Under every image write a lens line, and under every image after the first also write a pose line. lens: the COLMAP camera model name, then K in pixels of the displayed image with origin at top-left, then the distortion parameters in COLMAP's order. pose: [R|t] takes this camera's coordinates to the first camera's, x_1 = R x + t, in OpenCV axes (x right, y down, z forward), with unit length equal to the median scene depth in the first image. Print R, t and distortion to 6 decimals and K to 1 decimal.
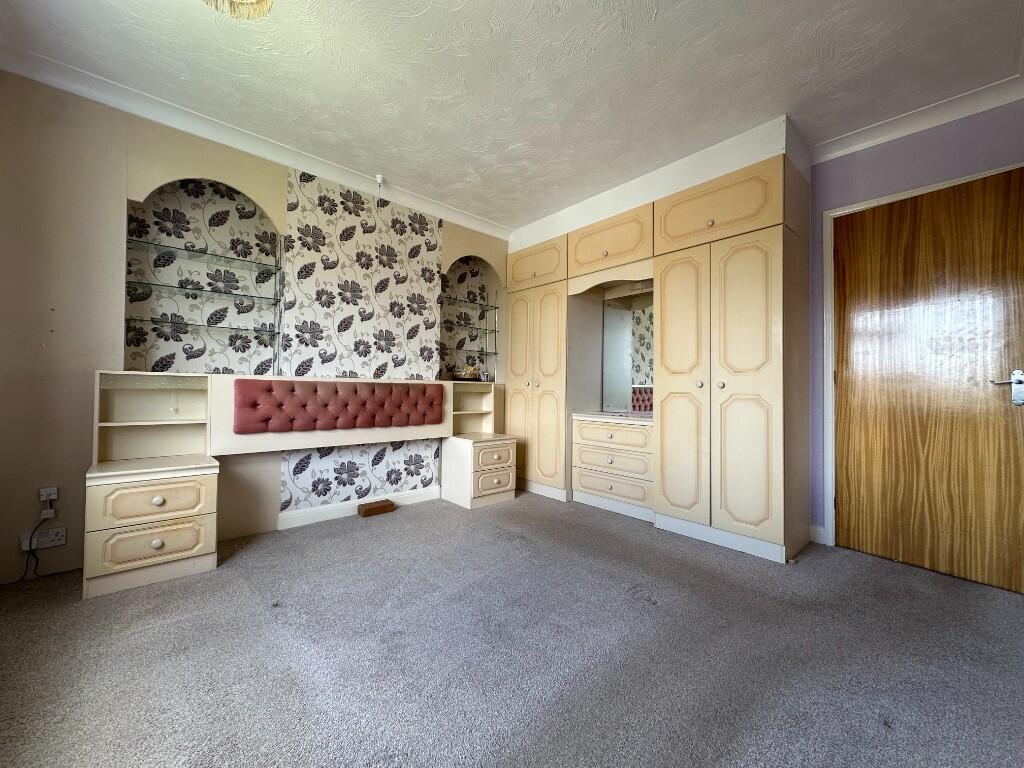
lens RADIAL K [[404.5, 0, 510.0], [0, 404.5, 386.0], [0, 0, 1]] dist [-0.005183, 0.000573]
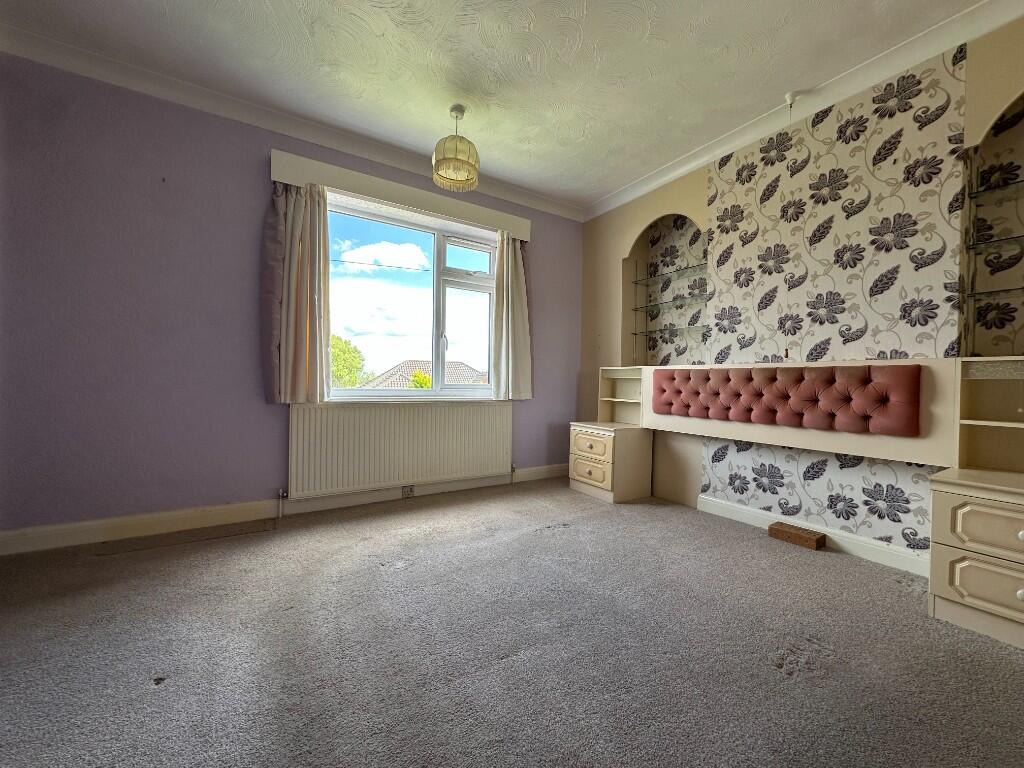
lens RADIAL K [[404.5, 0, 502.0], [0, 404.5, 382.4], [0, 0, 1]] dist [-0.005183, 0.000573]
pose [[-0.191018, -0.010038, -0.981535, 0.508958], [-0.005130, 0.999944, -0.009228, 0.028919], [0.981573, 0.003273, -0.191059, 0.606596]]
